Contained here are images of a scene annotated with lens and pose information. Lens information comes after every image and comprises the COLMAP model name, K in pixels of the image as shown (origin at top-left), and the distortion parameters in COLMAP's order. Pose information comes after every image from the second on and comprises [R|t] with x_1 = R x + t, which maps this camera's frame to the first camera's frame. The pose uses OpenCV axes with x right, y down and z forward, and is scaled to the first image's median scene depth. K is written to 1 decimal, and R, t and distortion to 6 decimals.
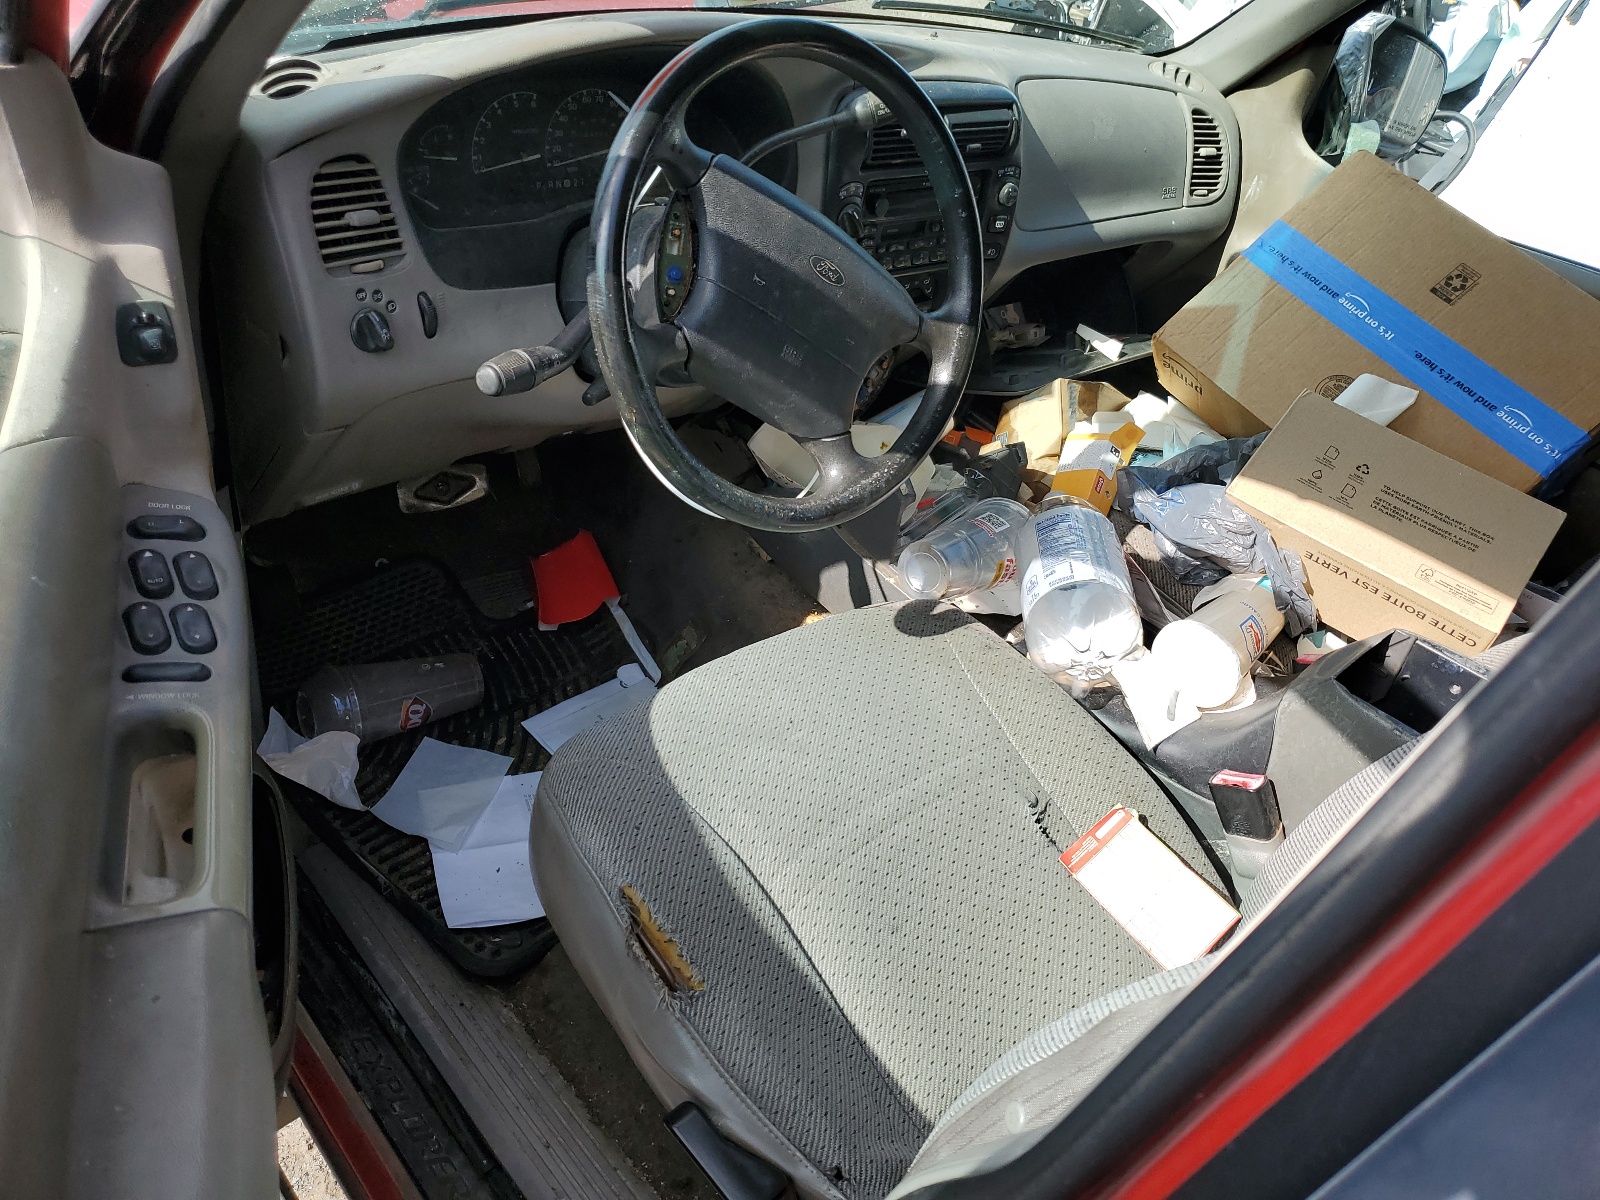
lens RADIAL K [[1182.6, 0, 798.3], [0, 1182.6, 585.7], [0, 0, 1]] dist [-0.038767, -0.010472]
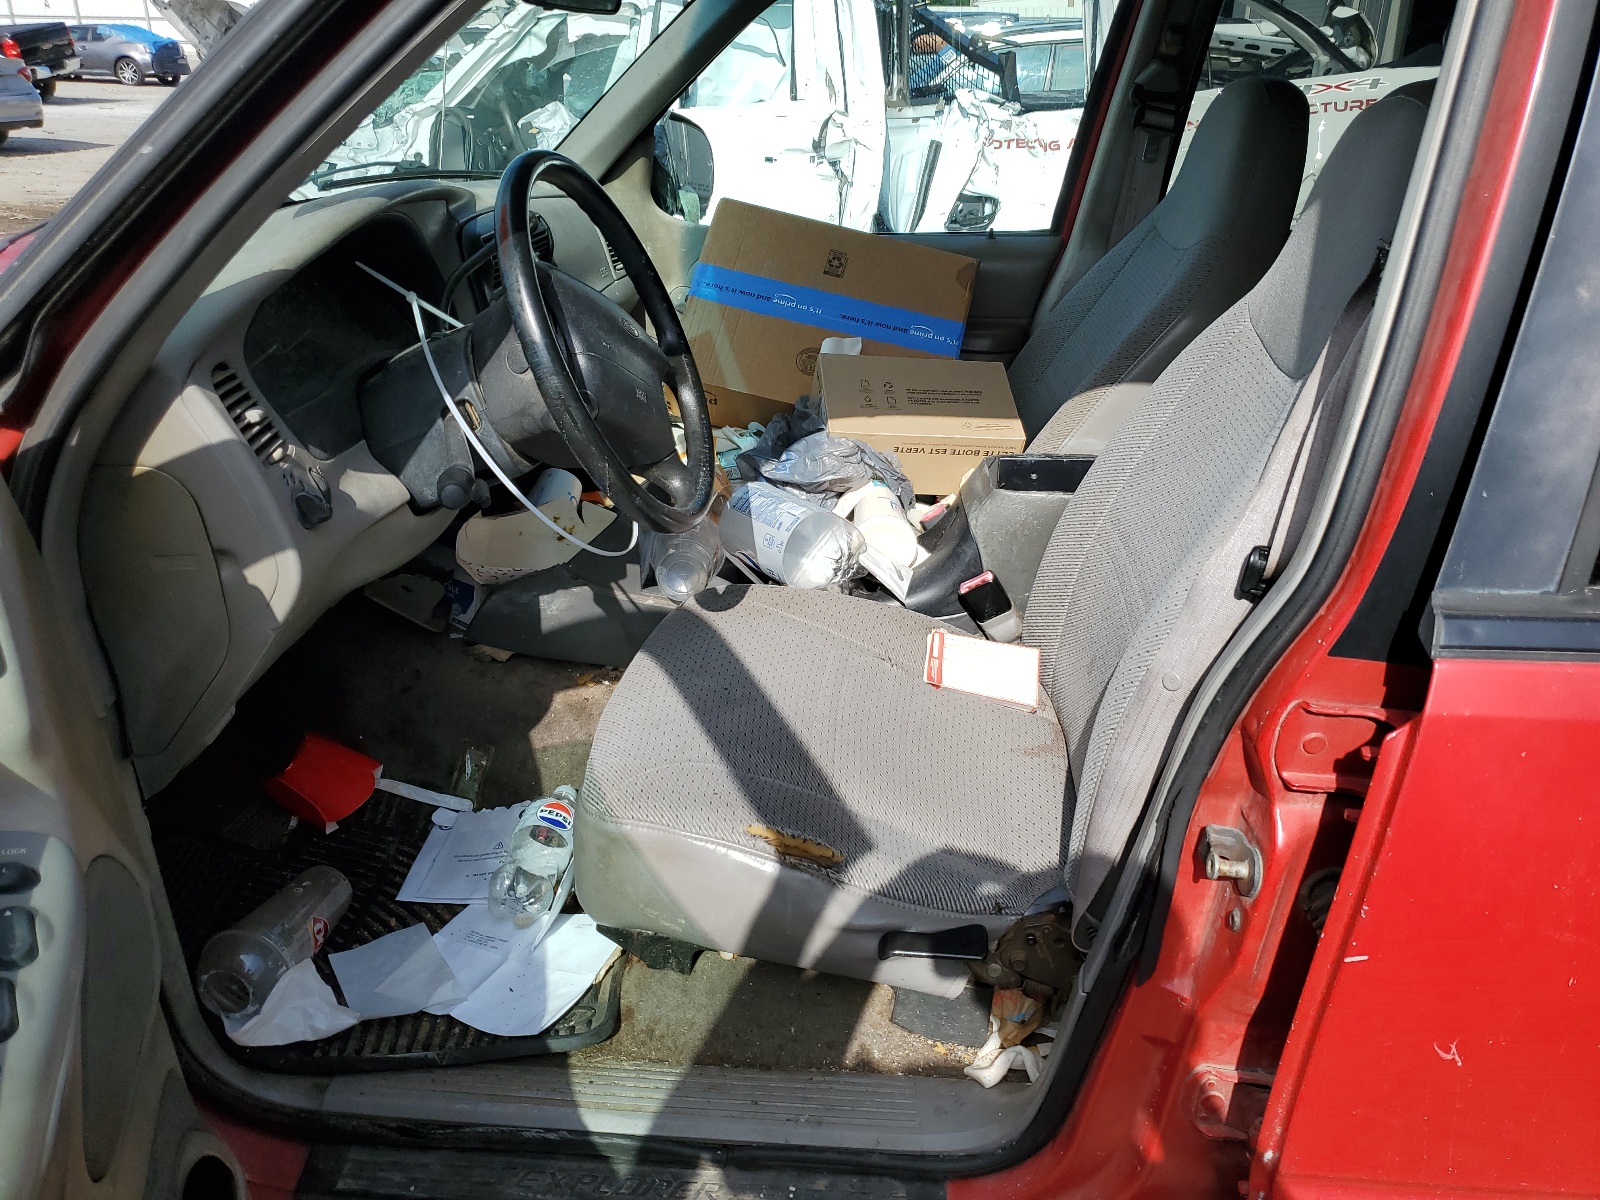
lens RADIAL K [[1182.6, 0, 806.8], [0, 1182.6, 610.4], [0, 0, 1]] dist [-0.038767, -0.010472]
pose [[0.715291, -0.421291, 0.557560, -0.472499], [0.477977, 0.876979, 0.049449, 0.020636], [-0.509801, 0.231130, 0.828663, -0.063895]]
